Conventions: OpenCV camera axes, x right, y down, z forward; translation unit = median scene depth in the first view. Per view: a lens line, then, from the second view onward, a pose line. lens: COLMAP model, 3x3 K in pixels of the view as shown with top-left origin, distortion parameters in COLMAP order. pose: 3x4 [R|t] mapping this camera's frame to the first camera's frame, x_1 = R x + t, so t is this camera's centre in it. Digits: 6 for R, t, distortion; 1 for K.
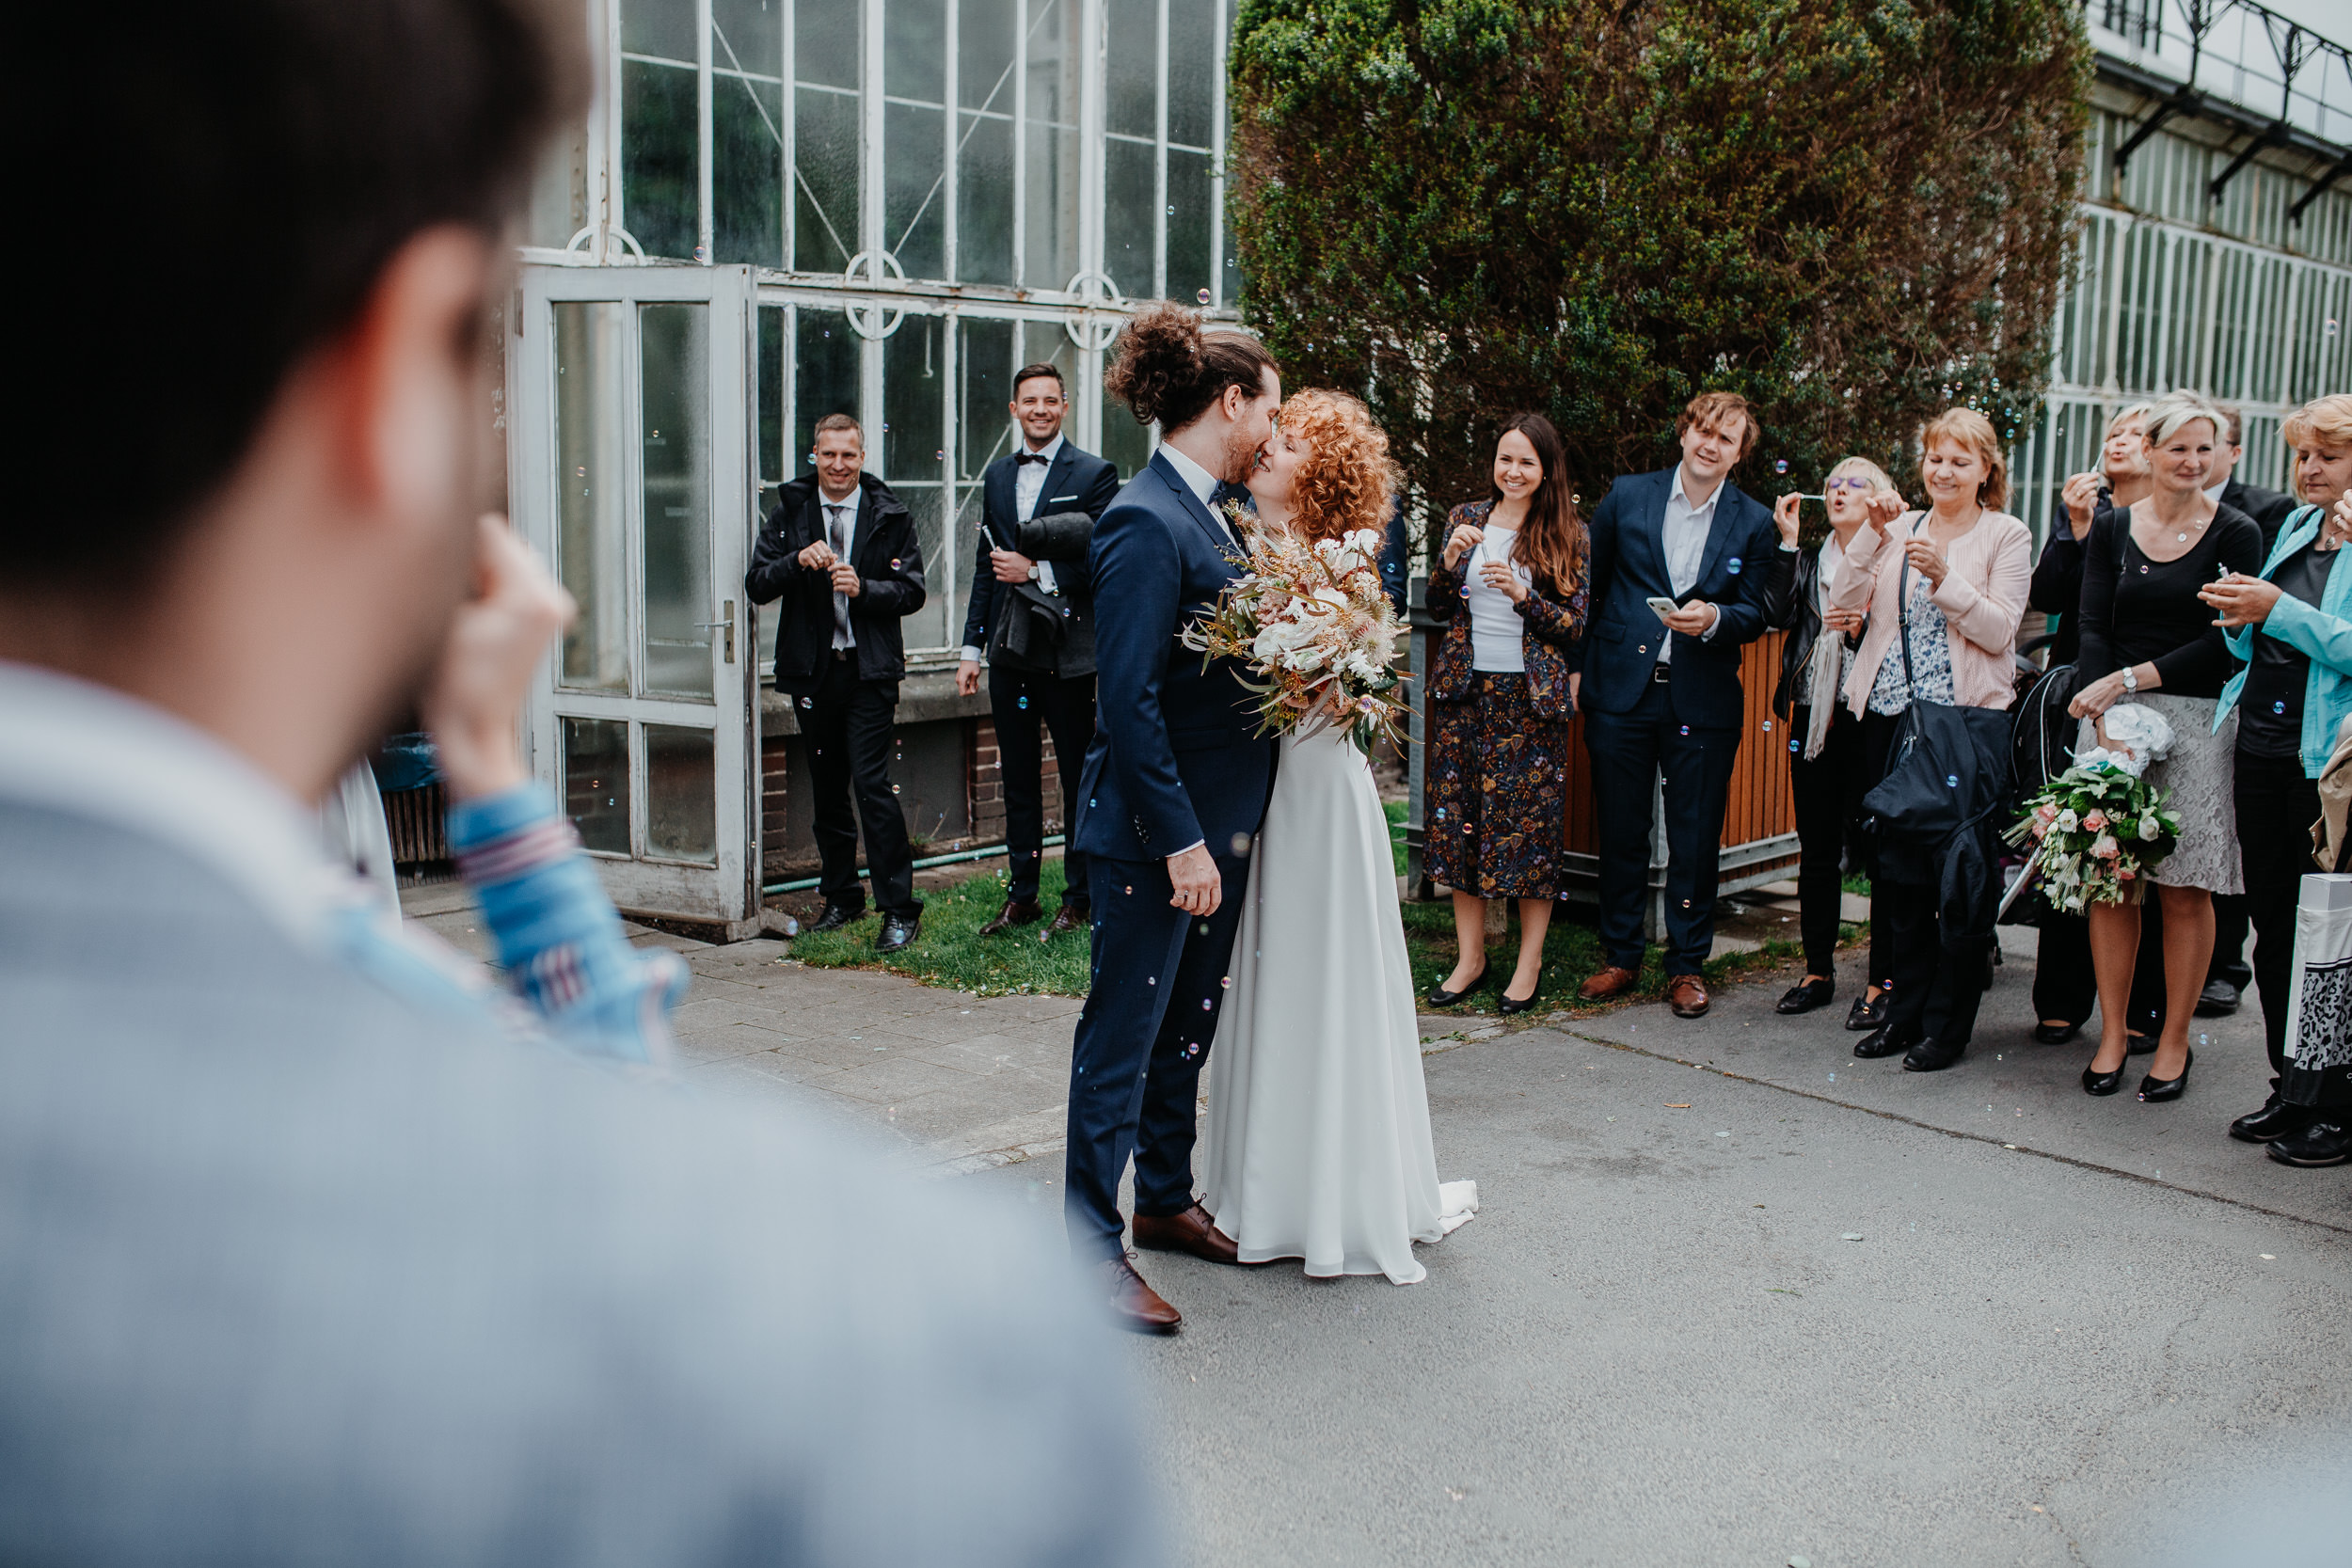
lens RADIAL K [[2358.9, 0, 1180.0], [0, 2358.9, 795.3], [0, 0, 1]] dist [-0.000254, 0.000000]
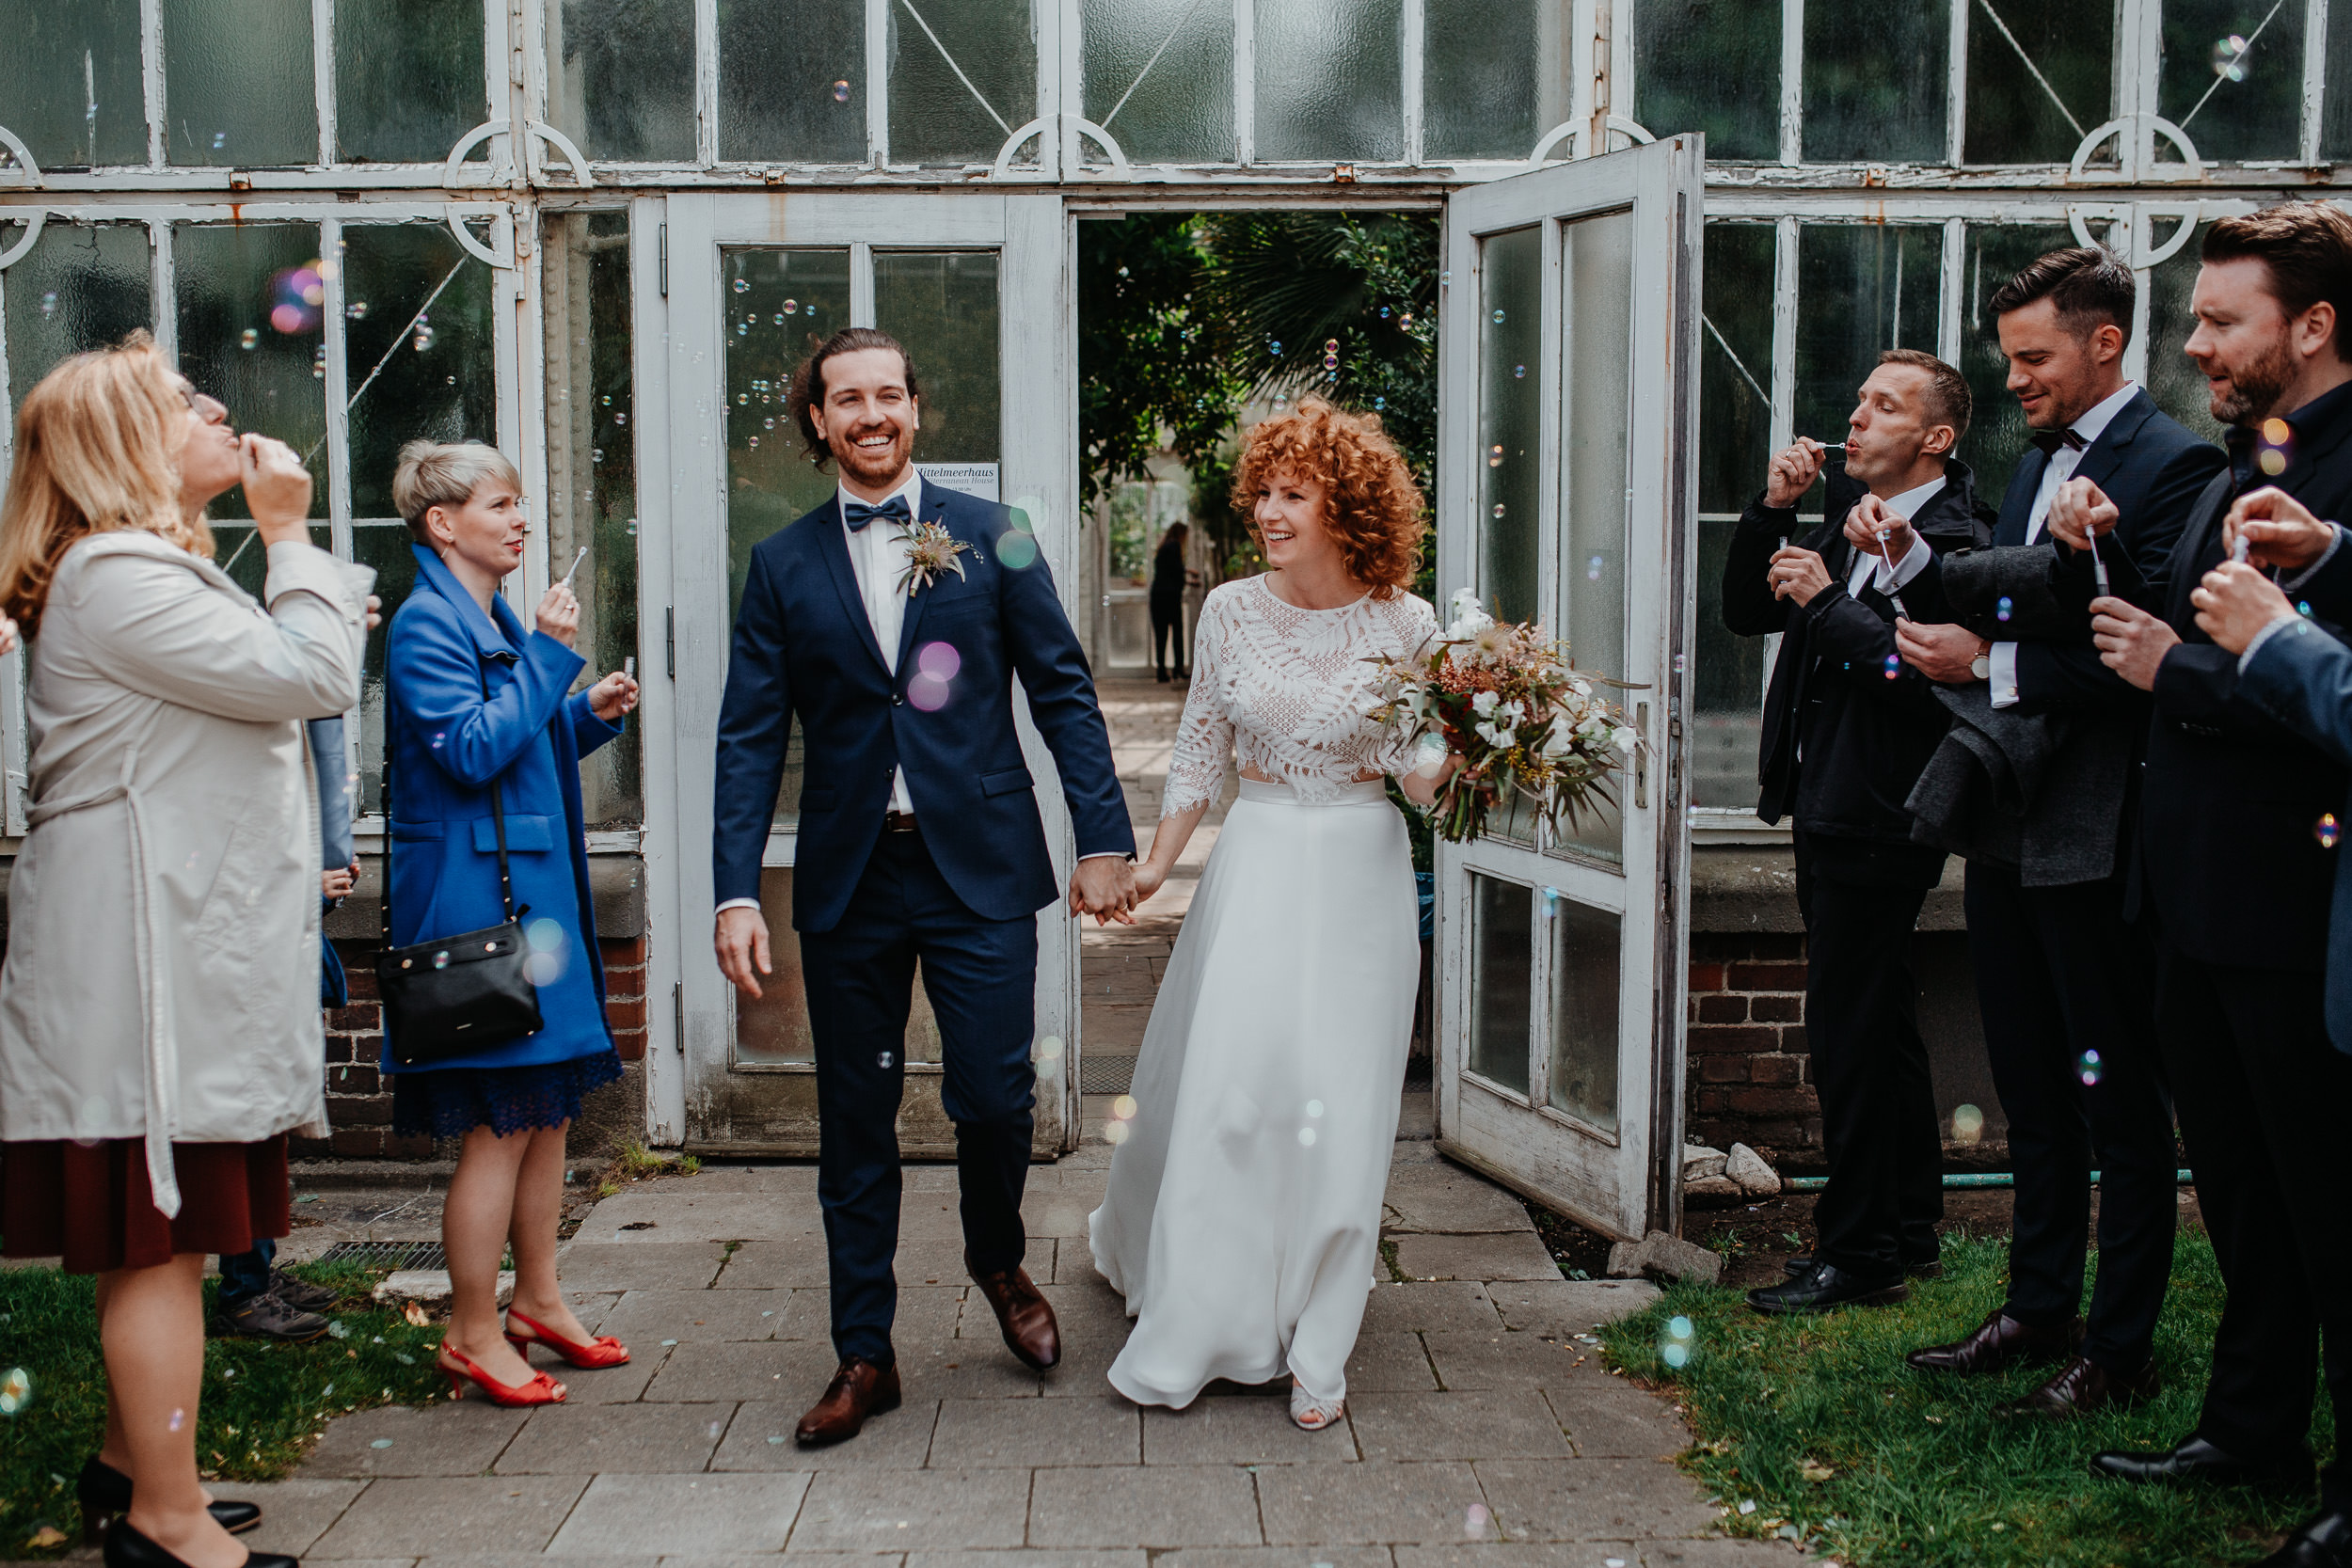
lens RADIAL K [[2358.9, 0, 1175.6], [0, 2358.9, 786.0], [0, 0, 1]] dist [-0.000254, 0.000000]
pose [[0.688110, 0.061779, -0.722971, 0.141202], [-0.096660, 0.995293, -0.006950, -0.041217], [0.719139, 0.074665, 0.690843, 0.452285]]
